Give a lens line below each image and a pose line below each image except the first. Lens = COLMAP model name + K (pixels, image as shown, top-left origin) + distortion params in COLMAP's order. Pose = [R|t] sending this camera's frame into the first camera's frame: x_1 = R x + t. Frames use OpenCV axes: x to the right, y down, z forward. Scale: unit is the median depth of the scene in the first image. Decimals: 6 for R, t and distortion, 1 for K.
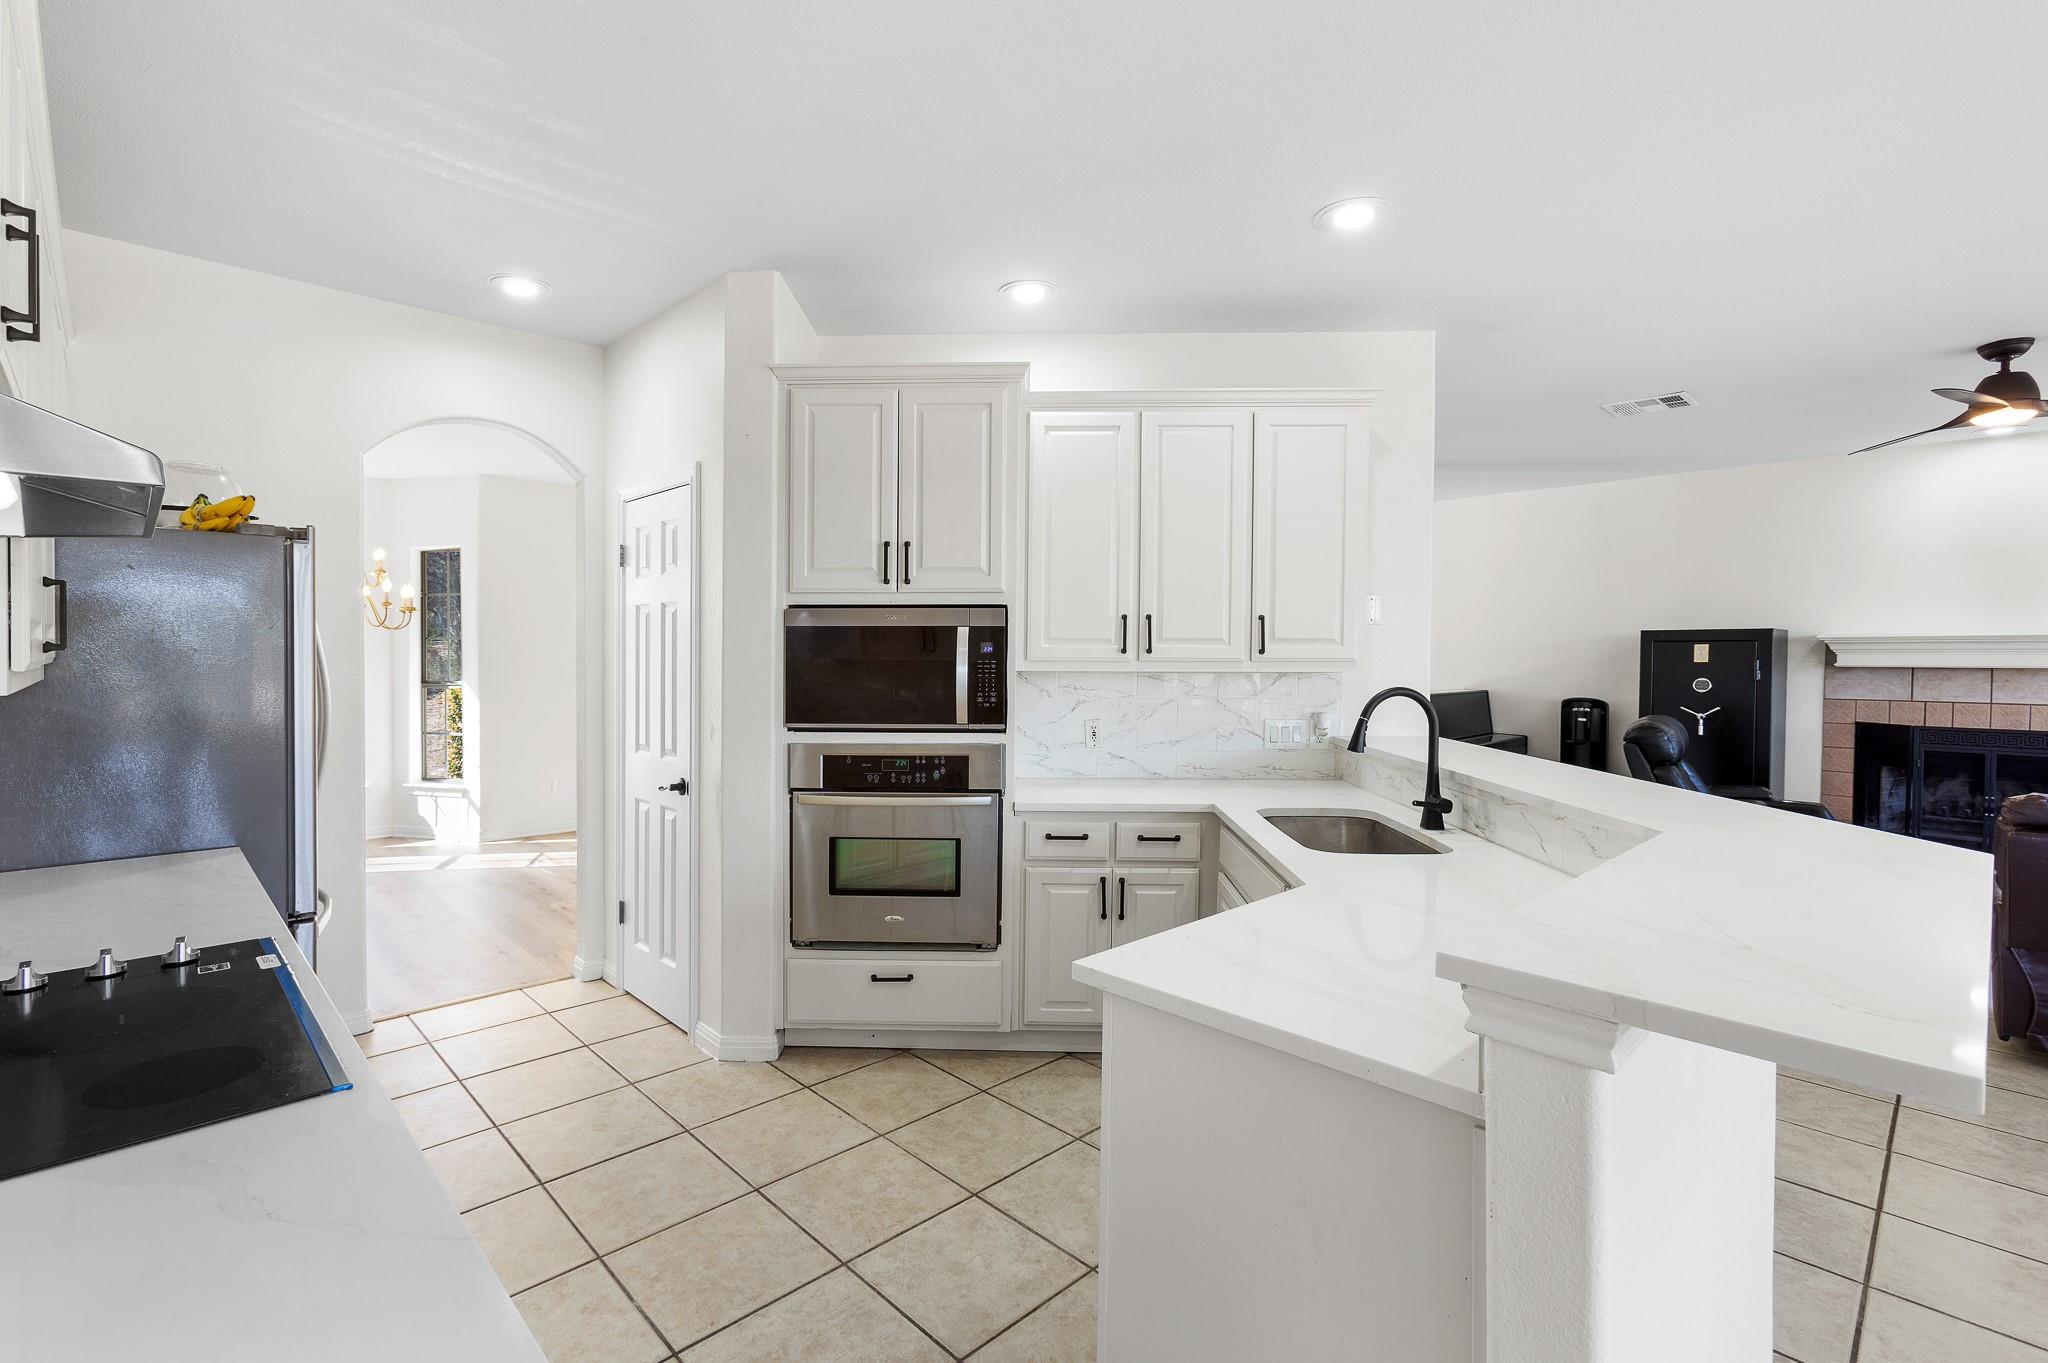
lens RADIAL K [[950.0, 0, 1058.1], [0, 950.0, 669.1], [0, 0, 1]] dist [-0.012558, 0.024627]
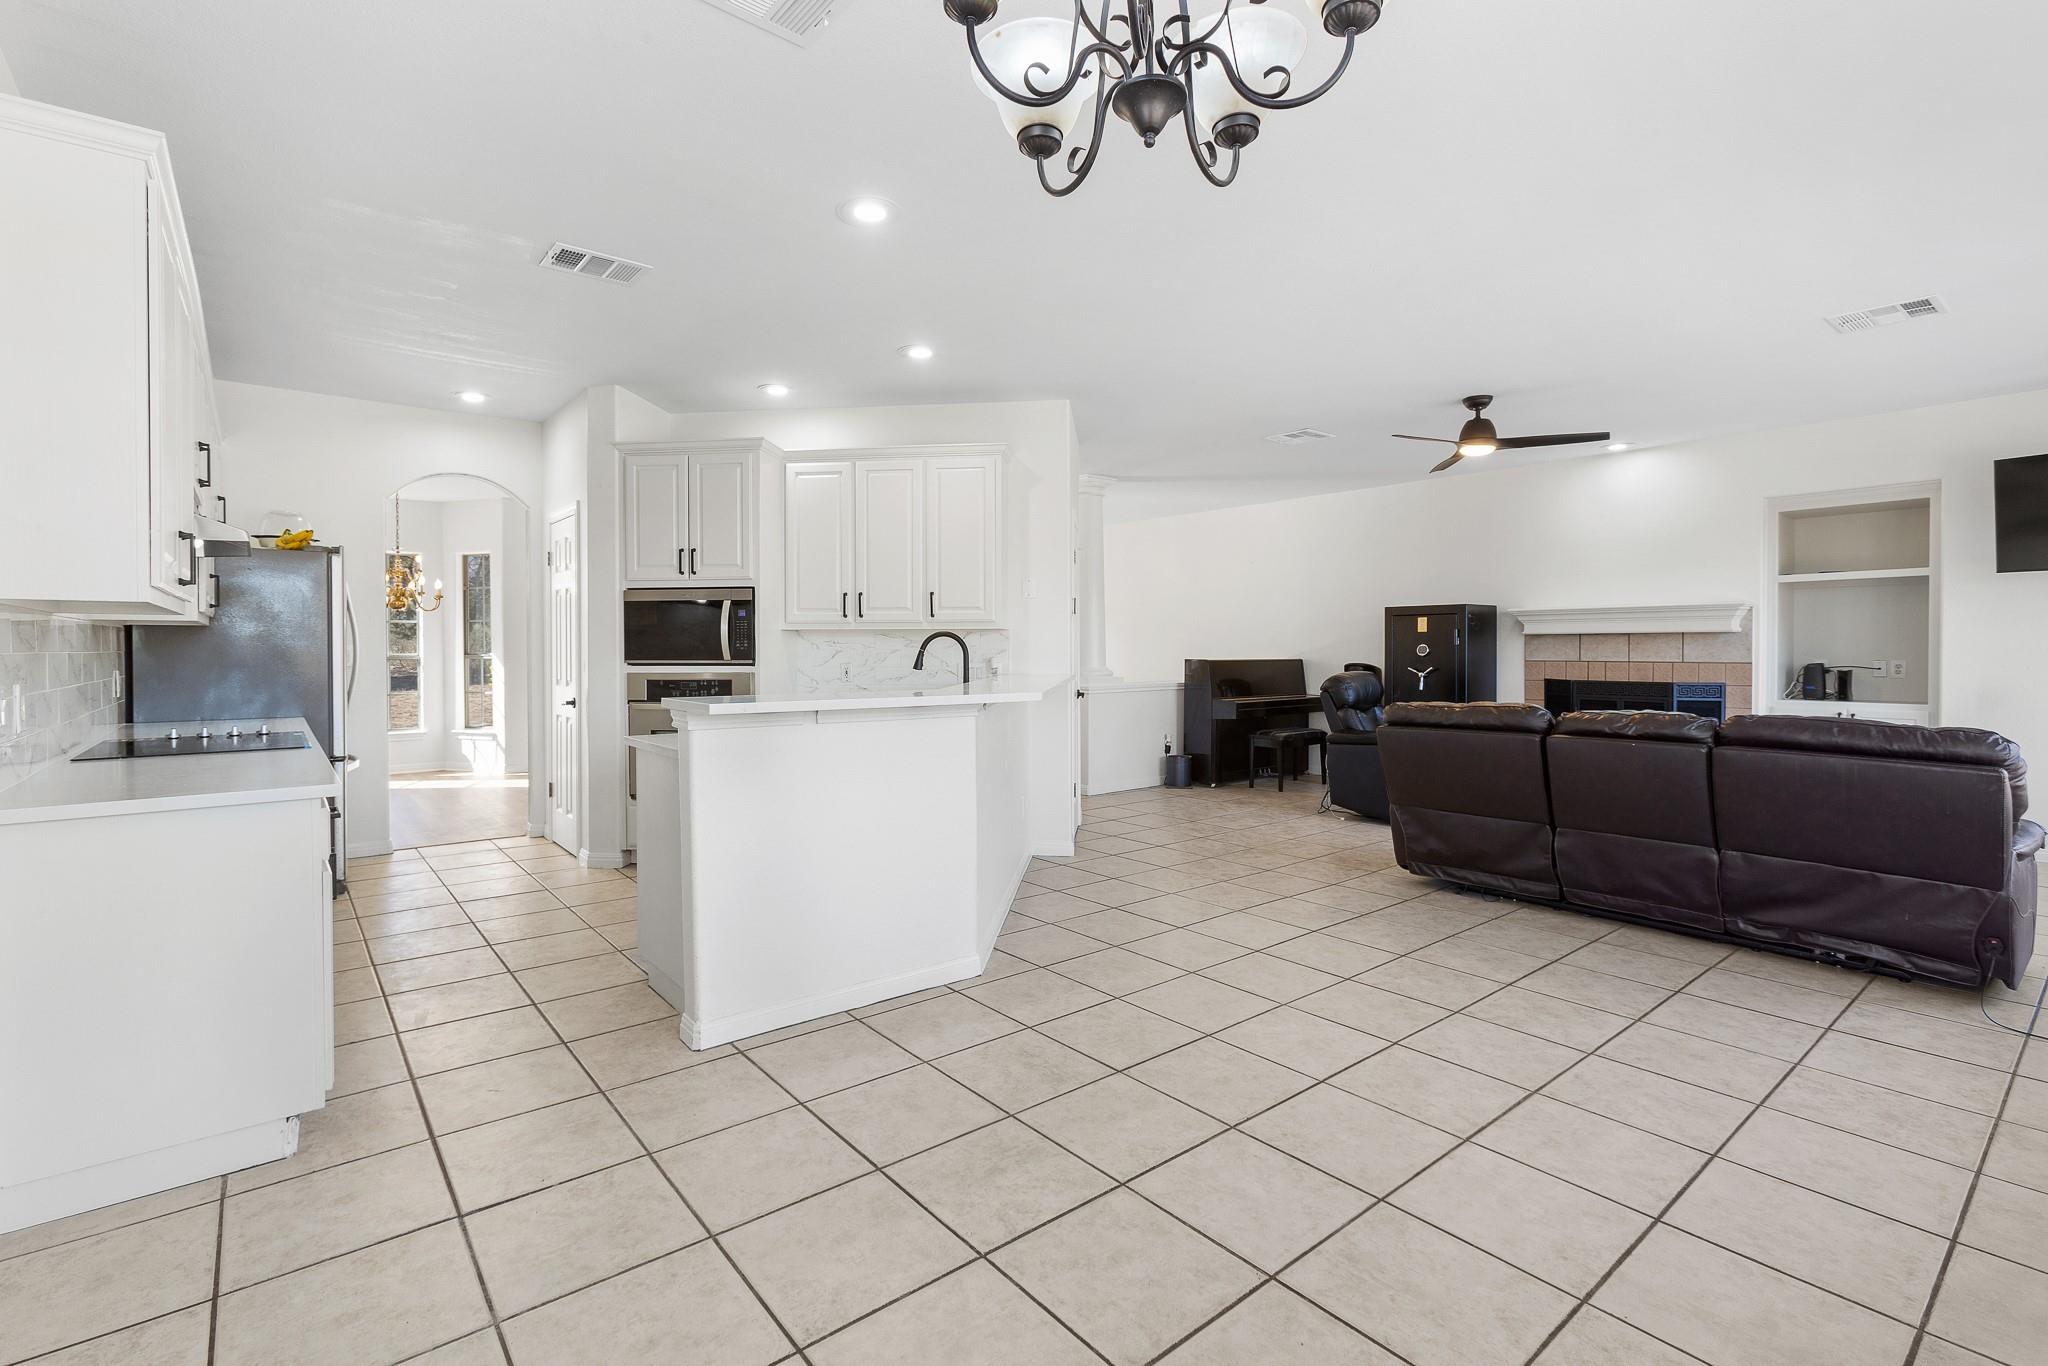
lens RADIAL K [[950.0, 0, 1058.1], [0, 950.0, 670.6], [0, 0, 1]] dist [-0.012558, 0.024627]
pose [[0.996544, -0.003672, -0.082987, 0.559044], [0.004213, 0.999971, 0.006349, 0.063311], [0.082961, -0.006676, 0.996530, -0.535488]]
